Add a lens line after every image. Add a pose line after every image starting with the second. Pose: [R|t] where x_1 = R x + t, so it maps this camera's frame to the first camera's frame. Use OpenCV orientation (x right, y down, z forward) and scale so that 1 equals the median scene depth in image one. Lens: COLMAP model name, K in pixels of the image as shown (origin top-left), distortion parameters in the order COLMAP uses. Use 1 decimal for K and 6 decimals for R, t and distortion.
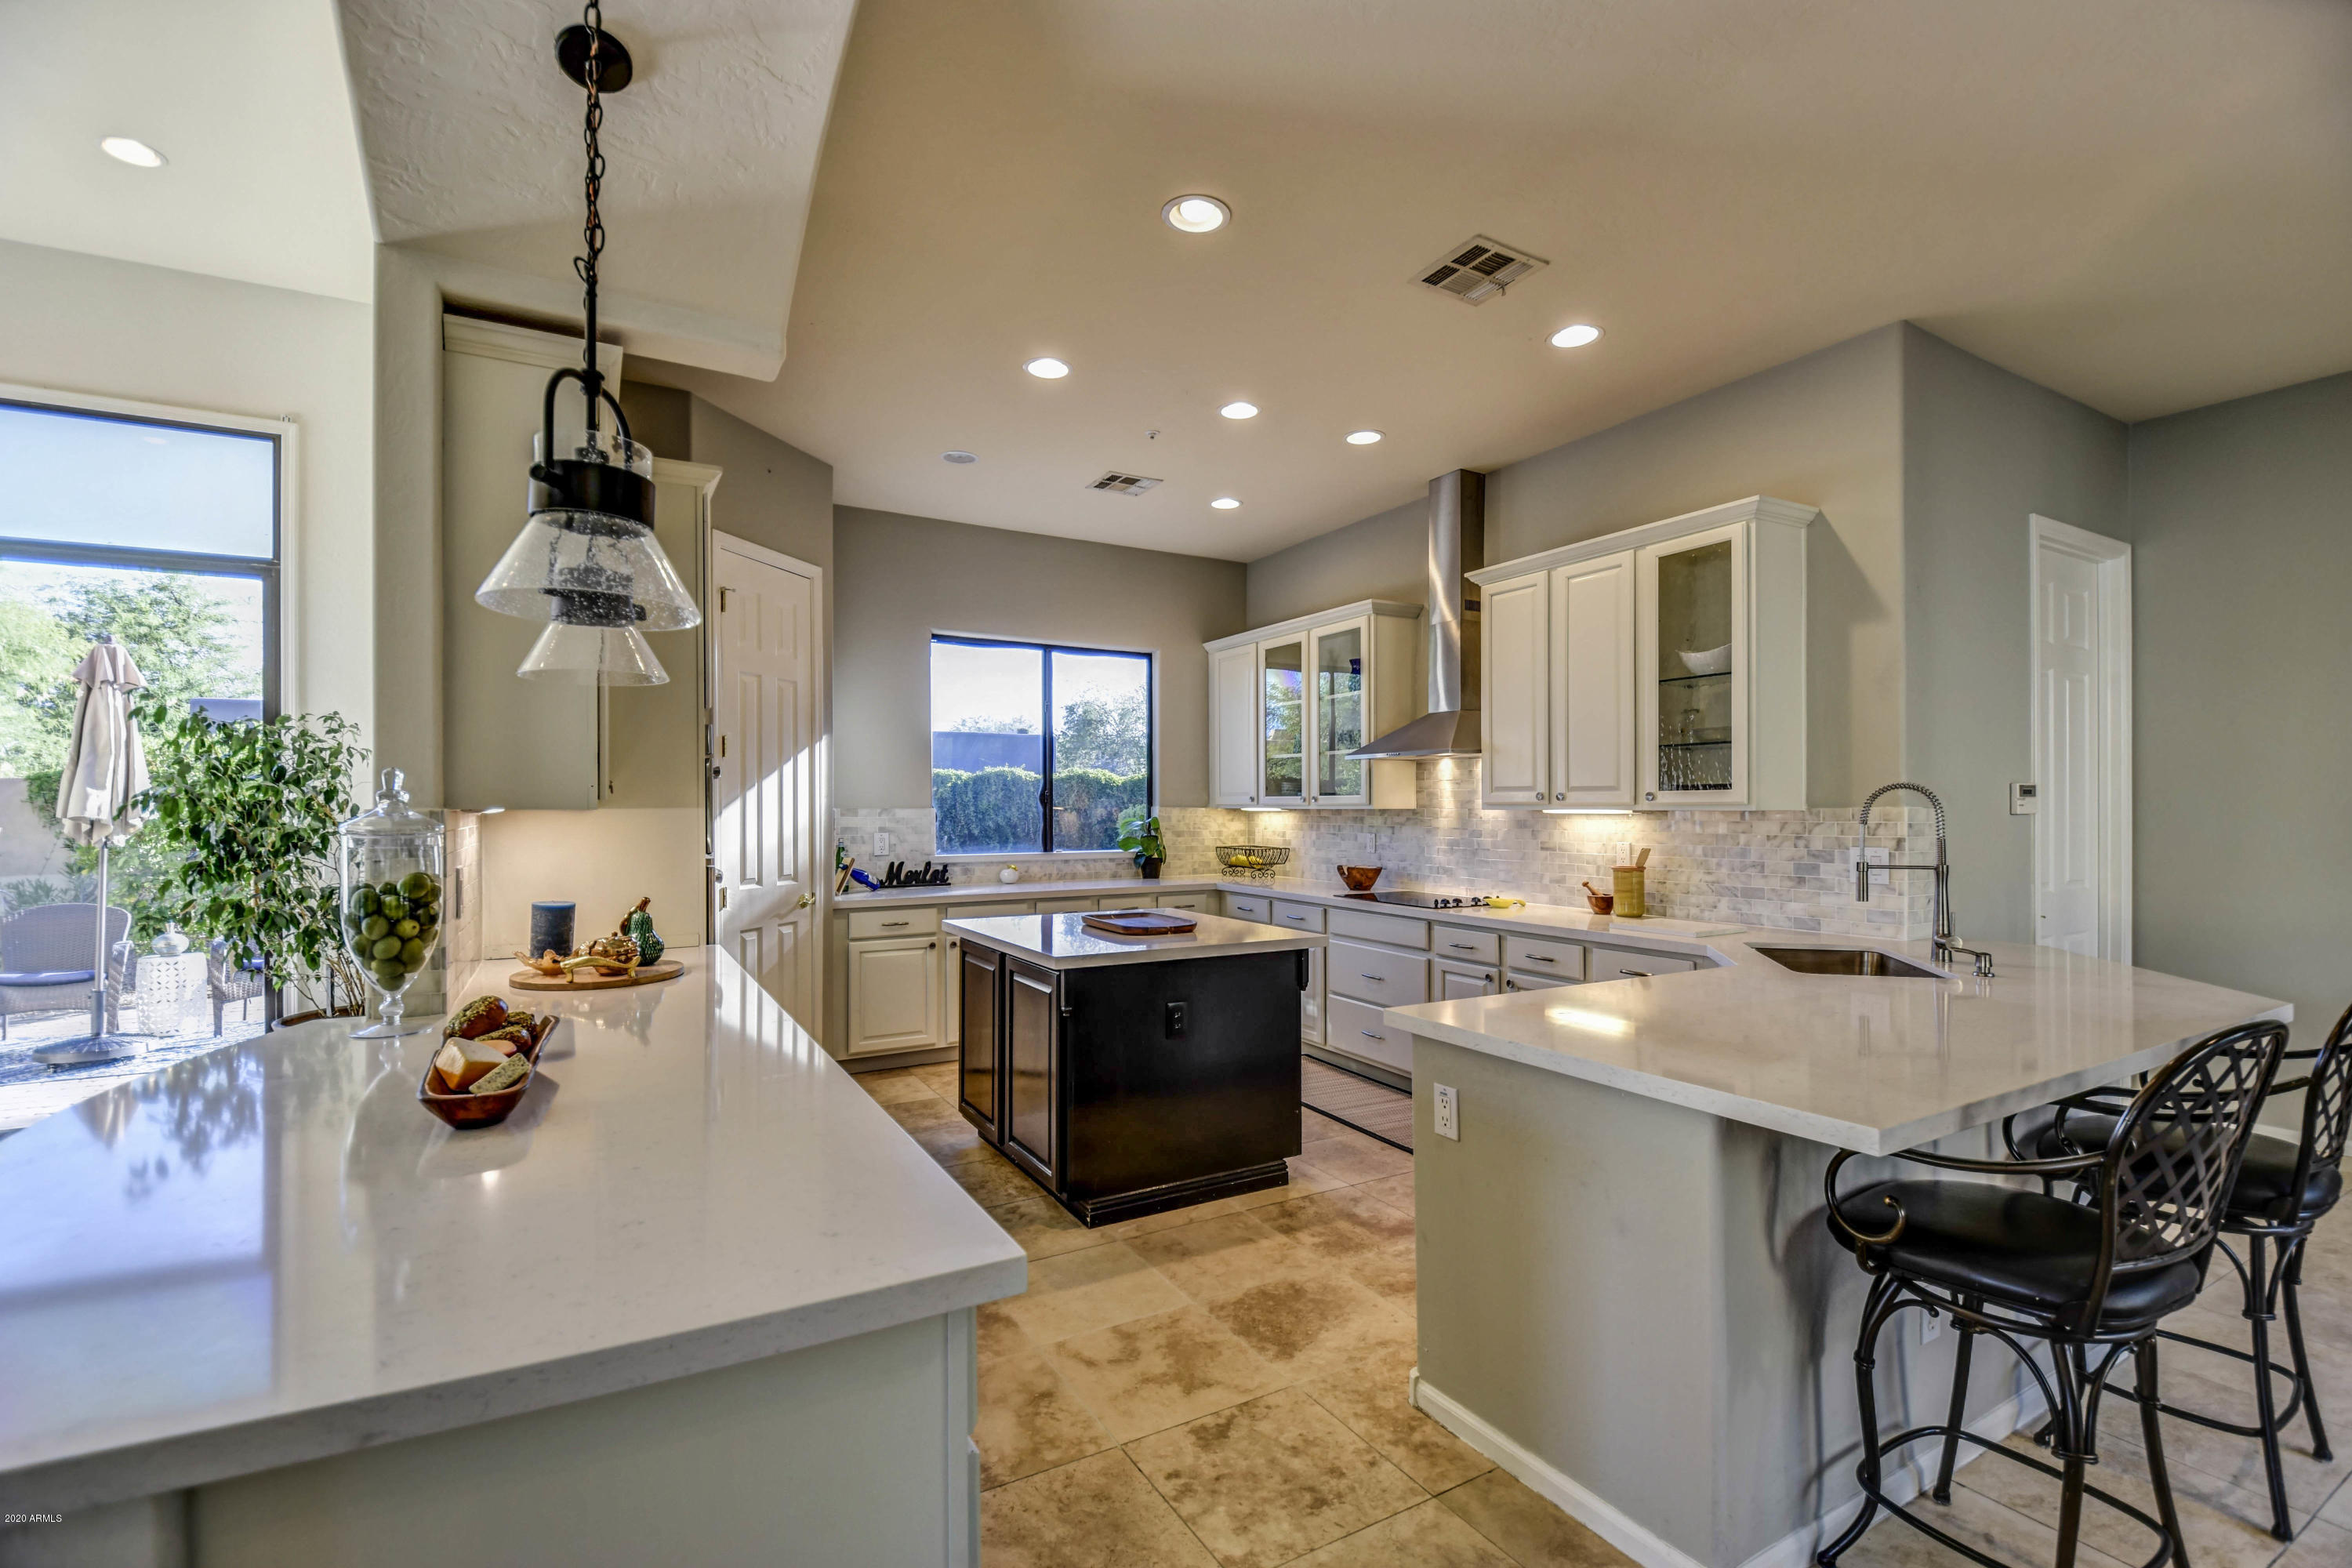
lens RADIAL K [[1037.9, 0, 1178.5], [0, 1037.9, 801.2], [0, 0, 1]] dist [0.012837, -0.016946]
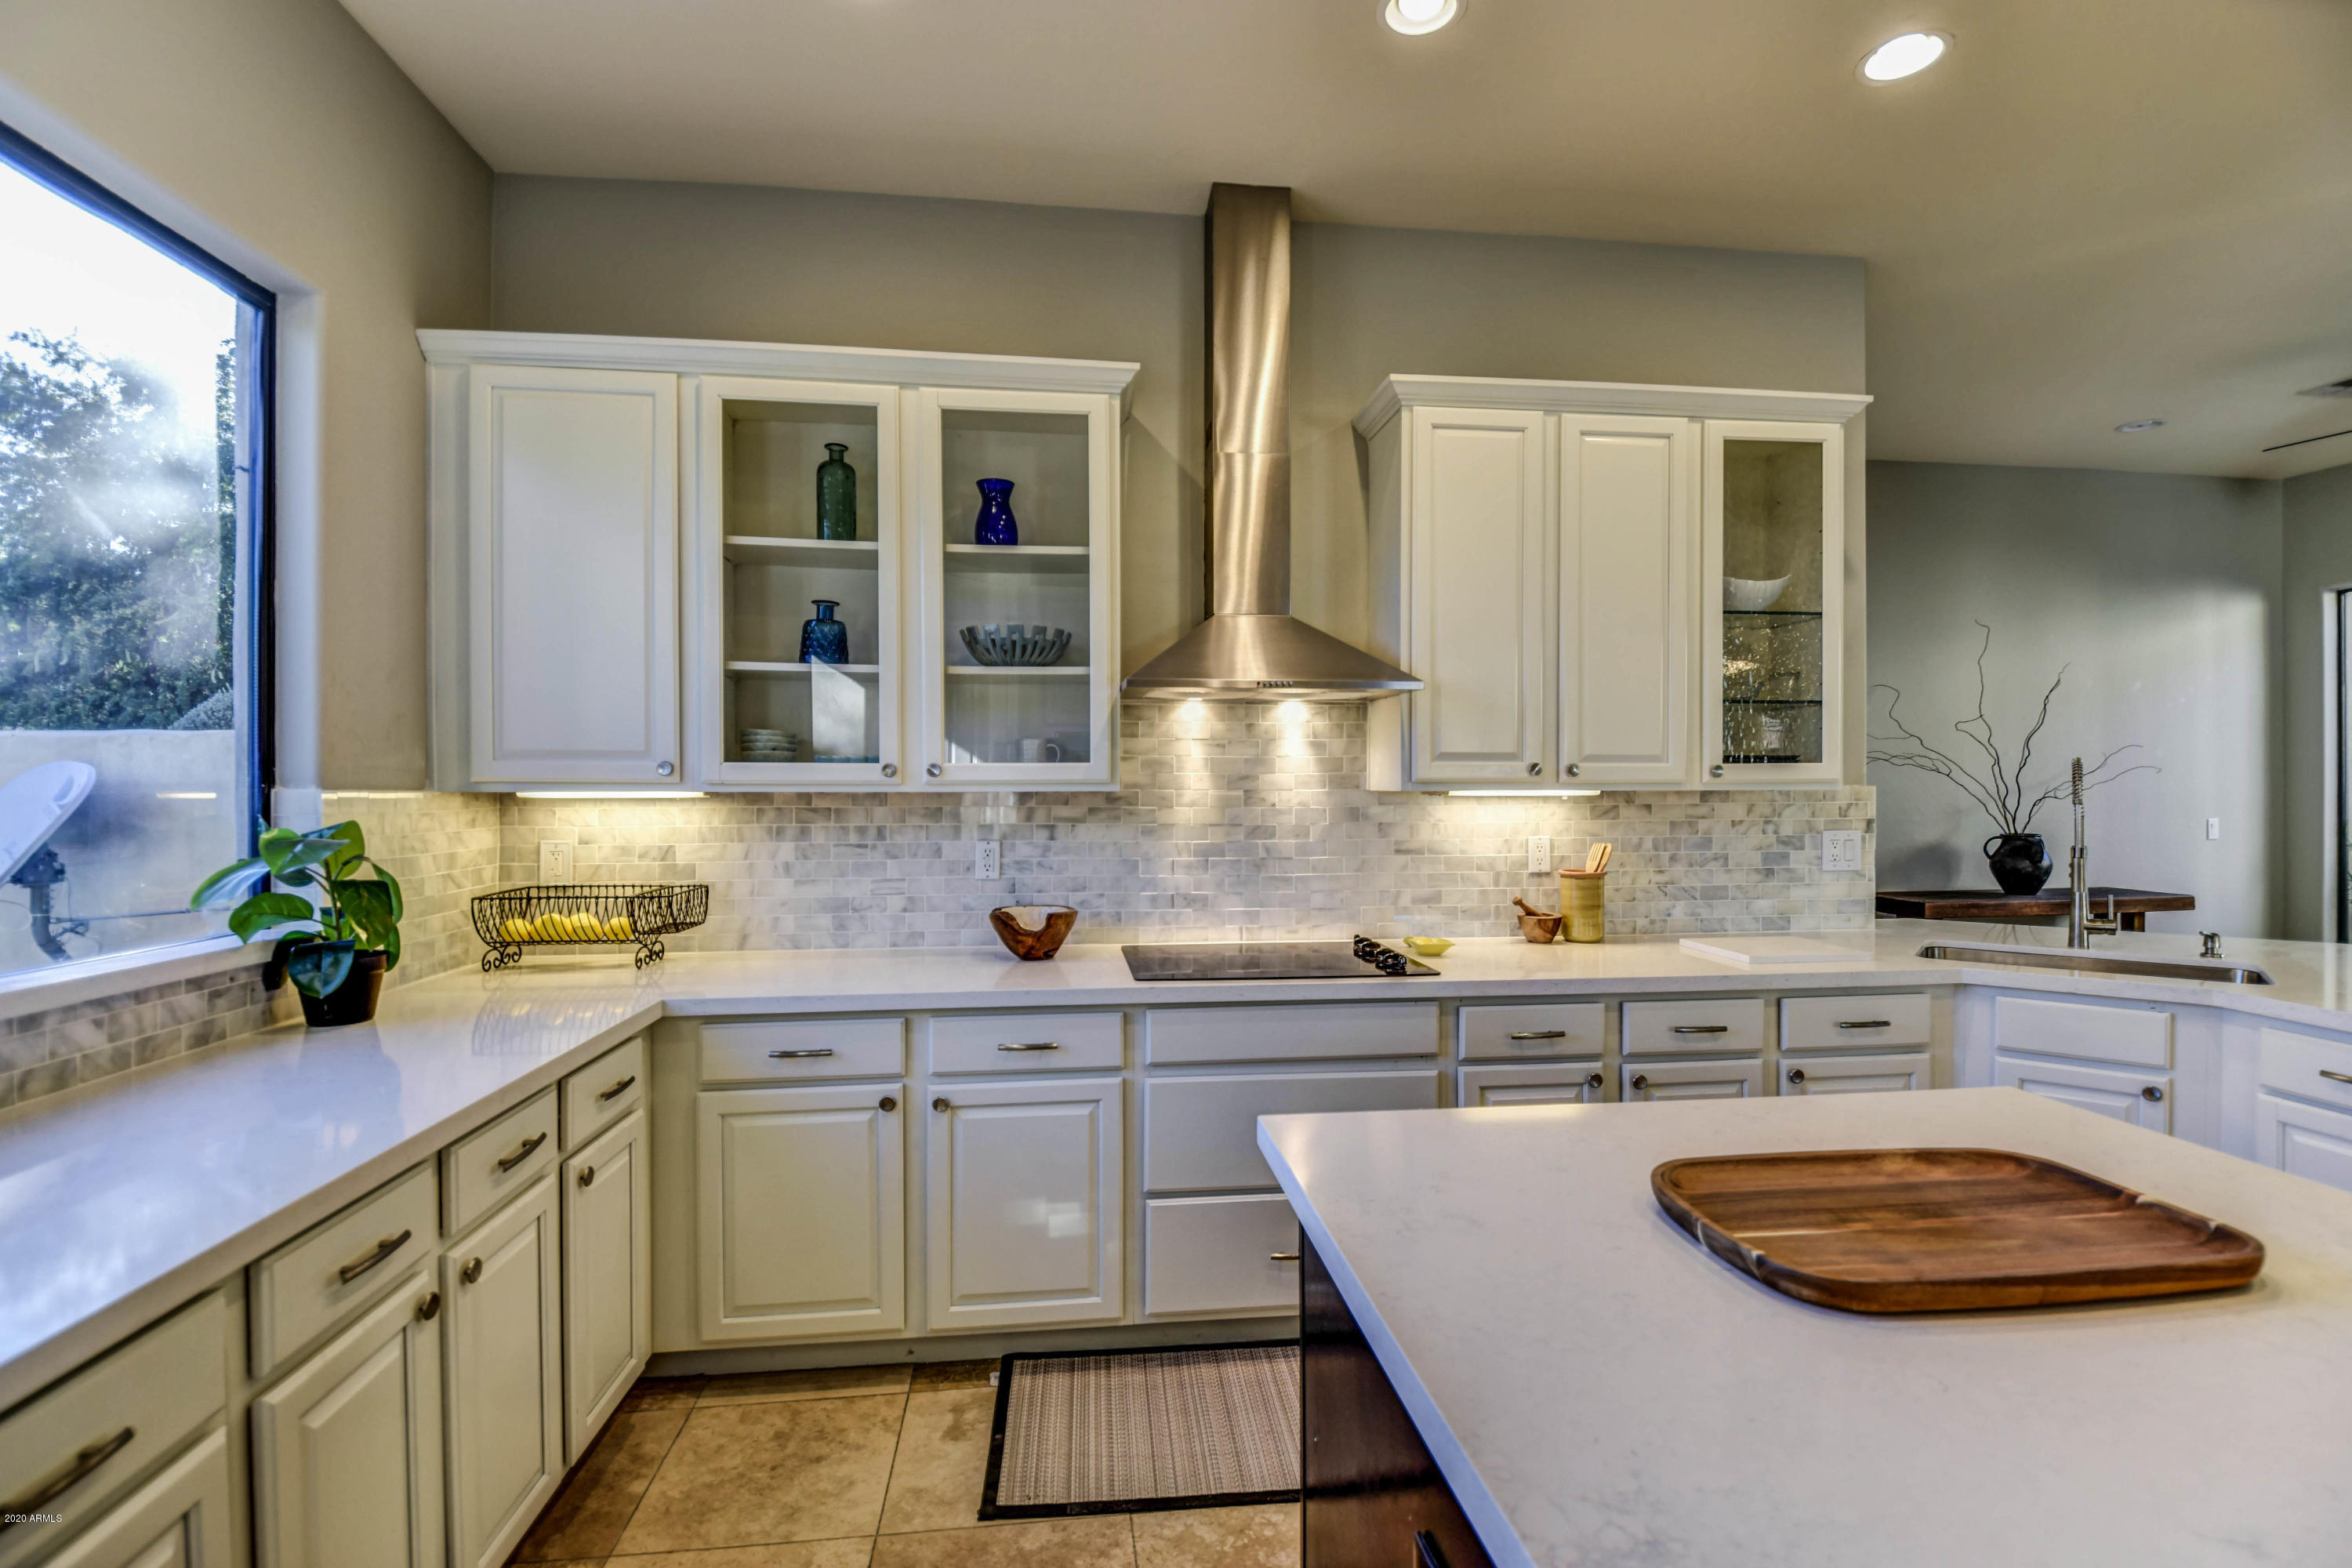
lens RADIAL K [[1037.9, 0, 1177.0], [0, 1037.9, 791.7], [0, 0, 1]] dist [0.012837, -0.016946]
pose [[0.398631, -0.004048, 0.917103, -0.322164], [-0.001659, 0.999985, 0.005135, 0.006107], [-0.917110, -0.003568, 0.398618, 0.962682]]
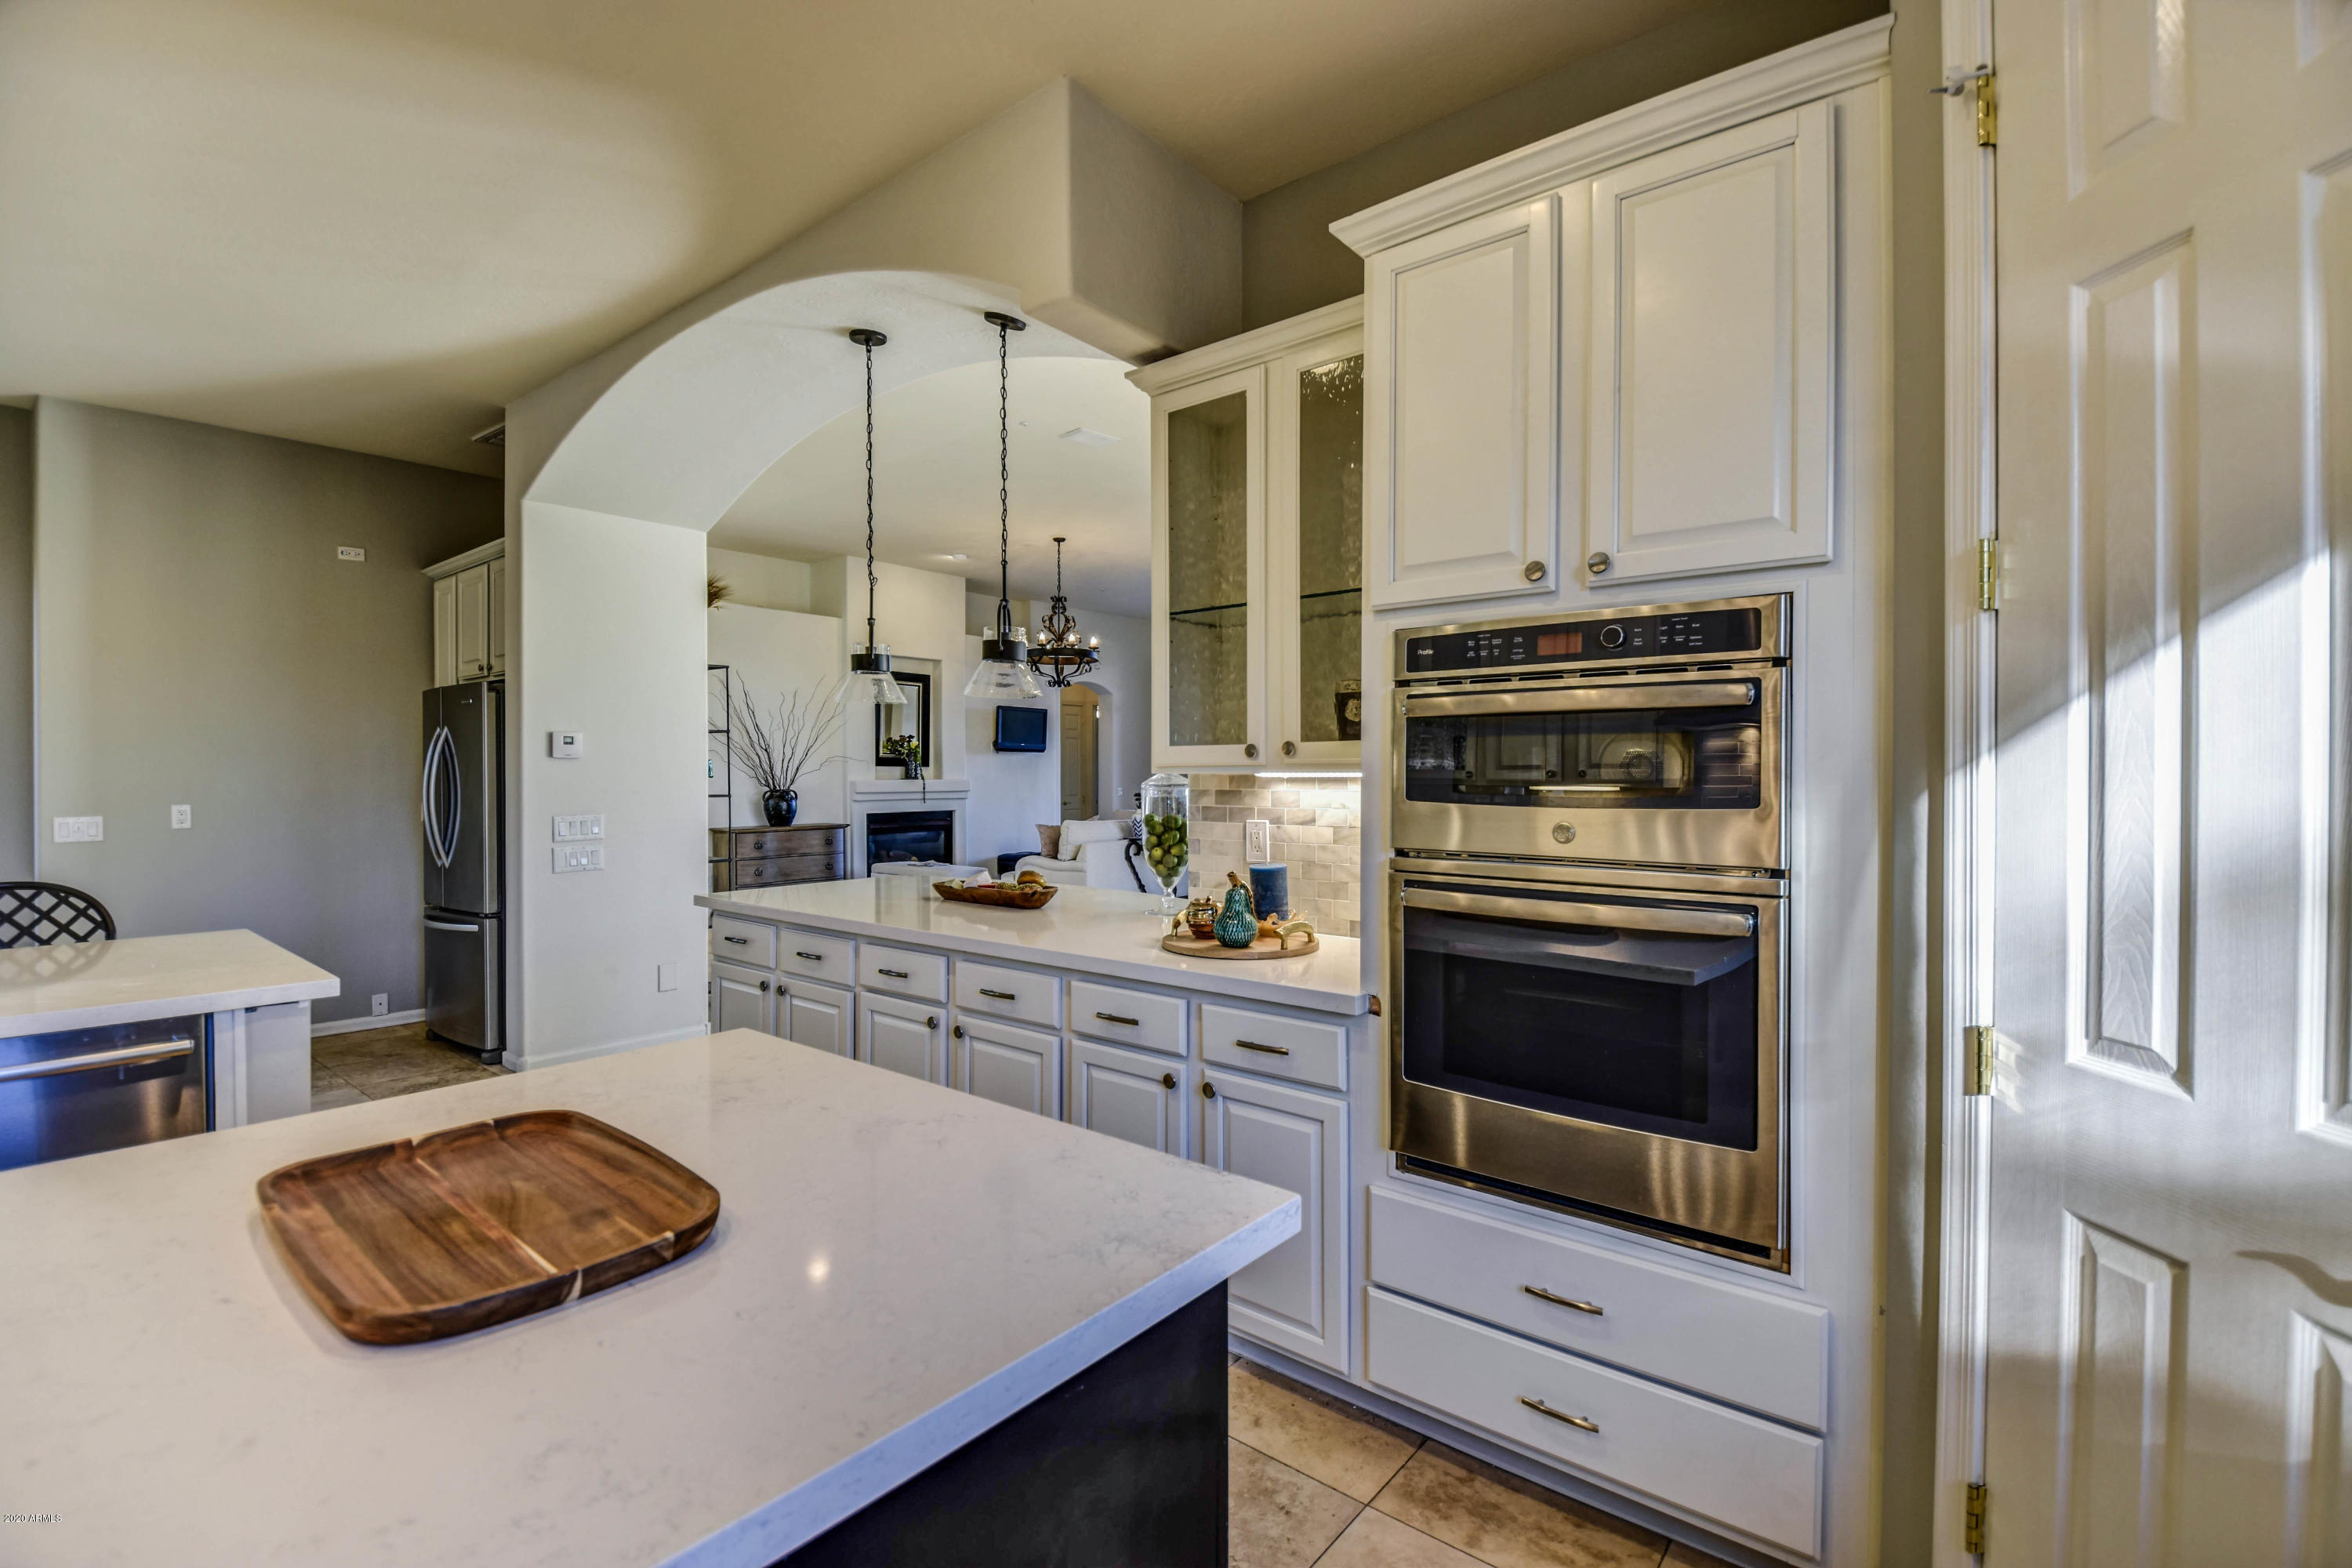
lens RADIAL K [[1037.9, 0, 1160.2], [0, 1037.9, 779.6], [0, 0, 1]] dist [0.012837, -0.016946]
pose [[-0.938111, 0.002843, -0.346322, -0.094674], [0.002314, 0.999995, 0.001941, 0.006921], [0.346326, 0.001019, -0.938114, 1.179428]]
